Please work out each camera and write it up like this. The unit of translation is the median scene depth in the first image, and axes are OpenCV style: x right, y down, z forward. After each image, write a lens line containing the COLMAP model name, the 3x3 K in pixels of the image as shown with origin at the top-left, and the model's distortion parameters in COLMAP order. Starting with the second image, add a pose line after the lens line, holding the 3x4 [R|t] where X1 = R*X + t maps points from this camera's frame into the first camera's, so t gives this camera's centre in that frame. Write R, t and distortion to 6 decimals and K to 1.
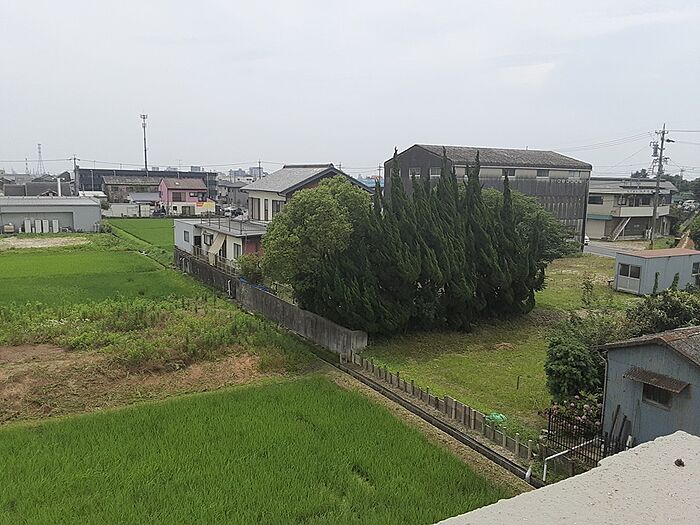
lens RADIAL K [[564.1, 0, 347.7], [0, 564.1, 268.5], [0, 0, 1]] dist [0.101500, -0.152721]
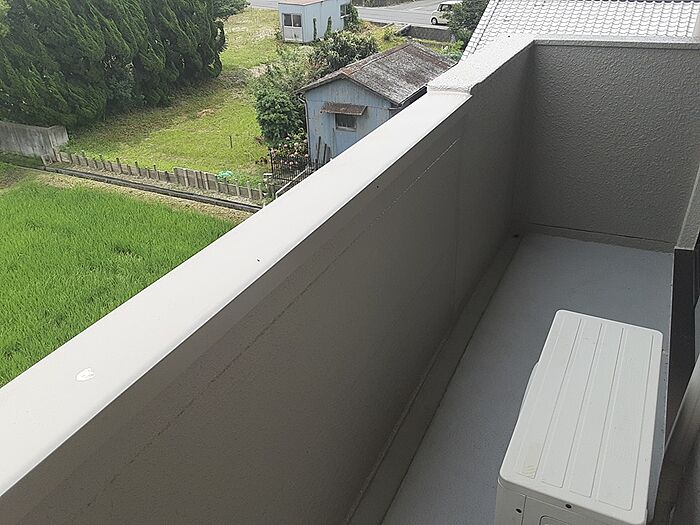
lens RADIAL K [[564.1, 0, 347.7], [0, 564.1, 268.5], [0, 0, 1]] dist [0.101500, -0.152721]
pose [[0.834487, -0.321172, 0.447749, -0.086066], [0.128997, 0.903857, 0.407924, 0.001024], [-0.535715, -0.282649, 0.795688, -0.069346]]
